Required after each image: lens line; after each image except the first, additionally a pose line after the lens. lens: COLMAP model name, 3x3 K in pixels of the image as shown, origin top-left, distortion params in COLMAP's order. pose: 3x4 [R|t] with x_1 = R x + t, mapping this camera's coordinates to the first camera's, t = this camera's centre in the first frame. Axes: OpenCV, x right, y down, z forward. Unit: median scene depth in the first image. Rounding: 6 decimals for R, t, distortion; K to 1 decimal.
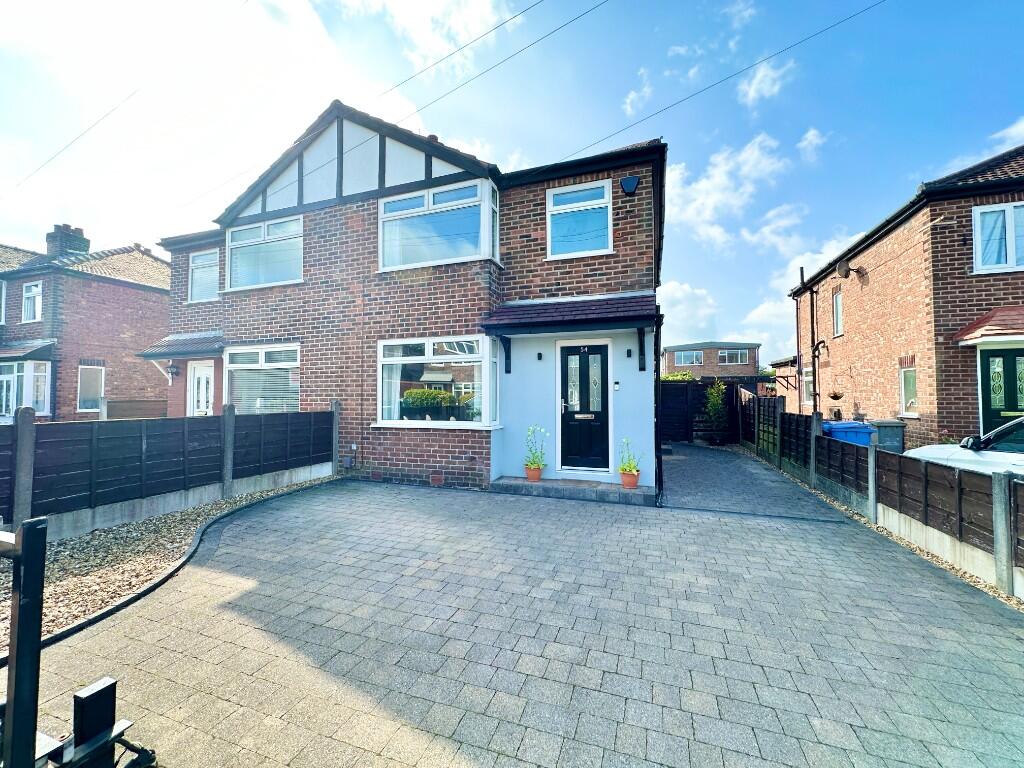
lens RADIAL K [[407.6, 0, 508.5], [0, 407.6, 384.7], [0, 0, 1]] dist [-0.002423, 0.000620]
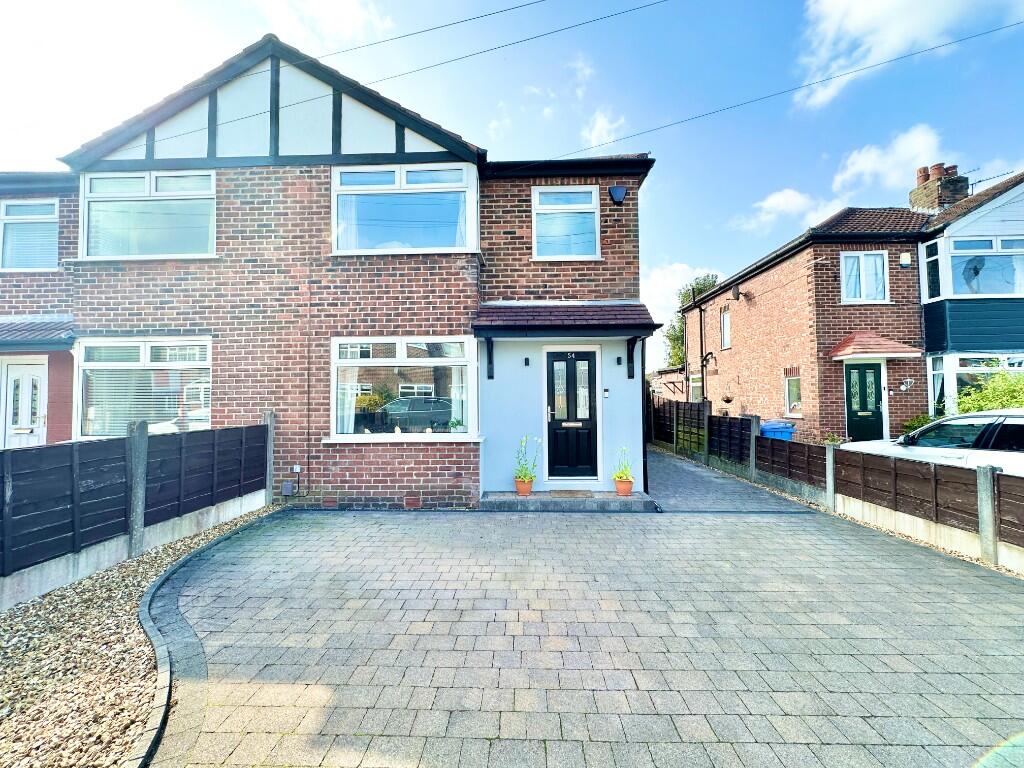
lens RADIAL K [[407.6, 0, 513.5], [0, 407.6, 385.4], [0, 0, 1]] dist [-0.002423, 0.000620]
pose [[0.951857, 0.004224, 0.306512, -0.243330], [-0.002766, 0.999983, -0.005191, -0.009802], [-0.306528, 0.004094, 0.951853, 0.114037]]
